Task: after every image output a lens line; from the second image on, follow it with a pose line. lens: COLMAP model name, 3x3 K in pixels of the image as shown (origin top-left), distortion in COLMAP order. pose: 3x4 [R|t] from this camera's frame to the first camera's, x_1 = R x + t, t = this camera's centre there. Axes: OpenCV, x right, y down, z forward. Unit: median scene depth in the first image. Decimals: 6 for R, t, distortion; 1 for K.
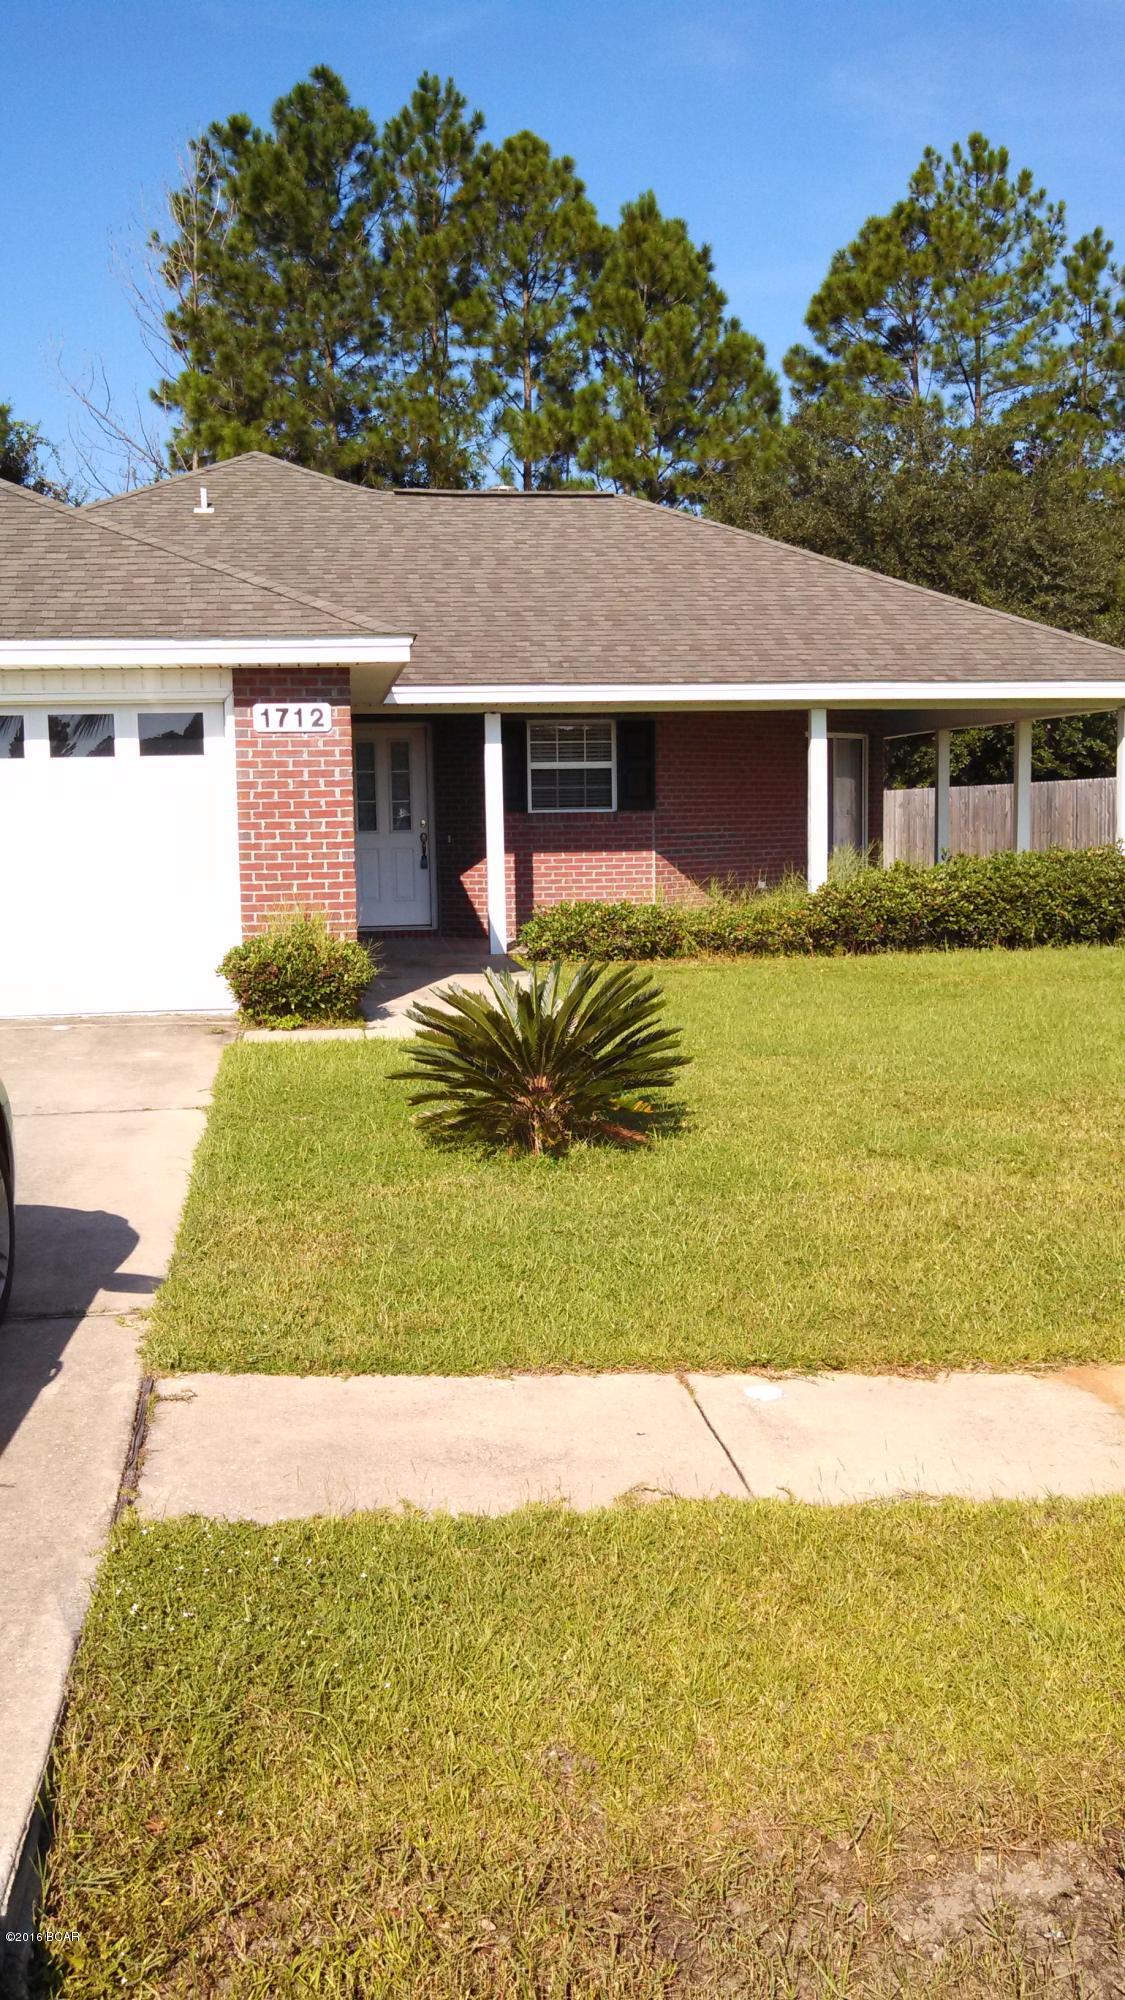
lens RADIAL K [[1979.1, 0, 563.5], [0, 1979.1, 1079.7], [0, 0, 1]] dist [0.003129, 0.000016]
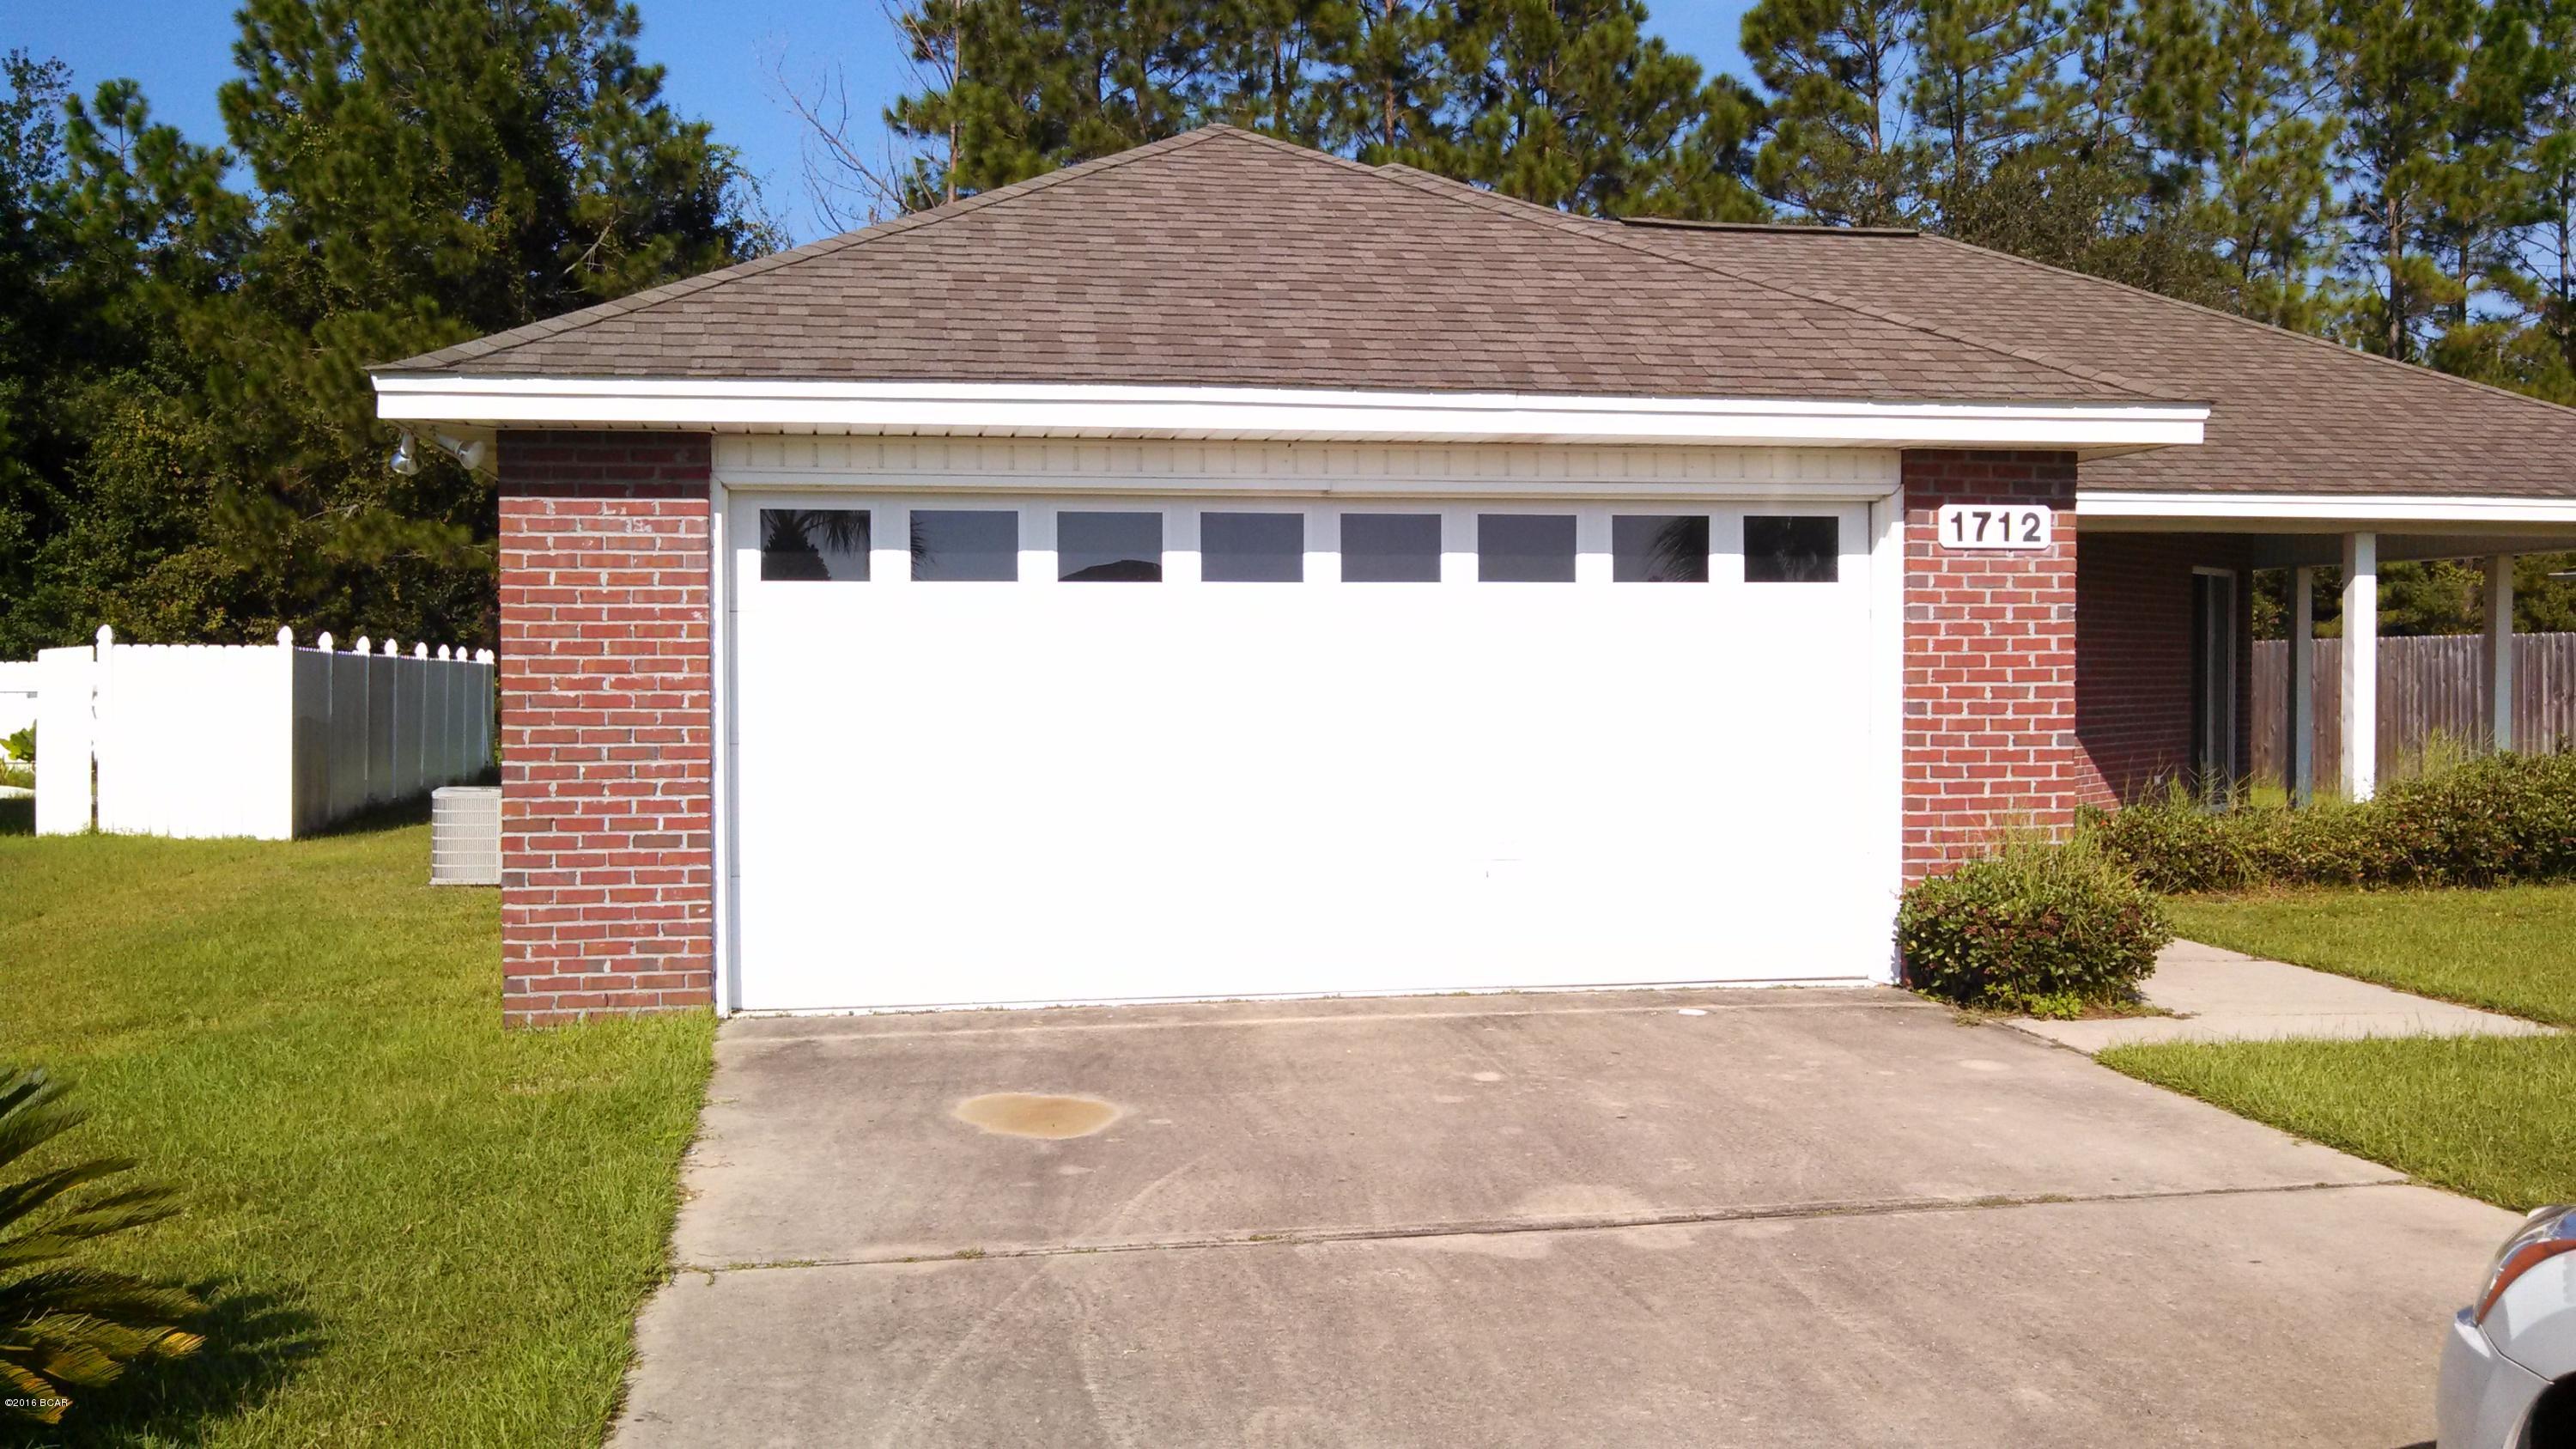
lens RADIAL K [[2549.4, 0, 1288.0], [0, 2549.4, 724.5], [0, 0, 1]] dist [0.003129, 0.000016]
pose [[0.998561, 0.013936, 0.051783, -0.404426], [-0.008069, 0.993695, -0.111823, -0.024077], [-0.053014, 0.111244, 0.992378, 0.194017]]
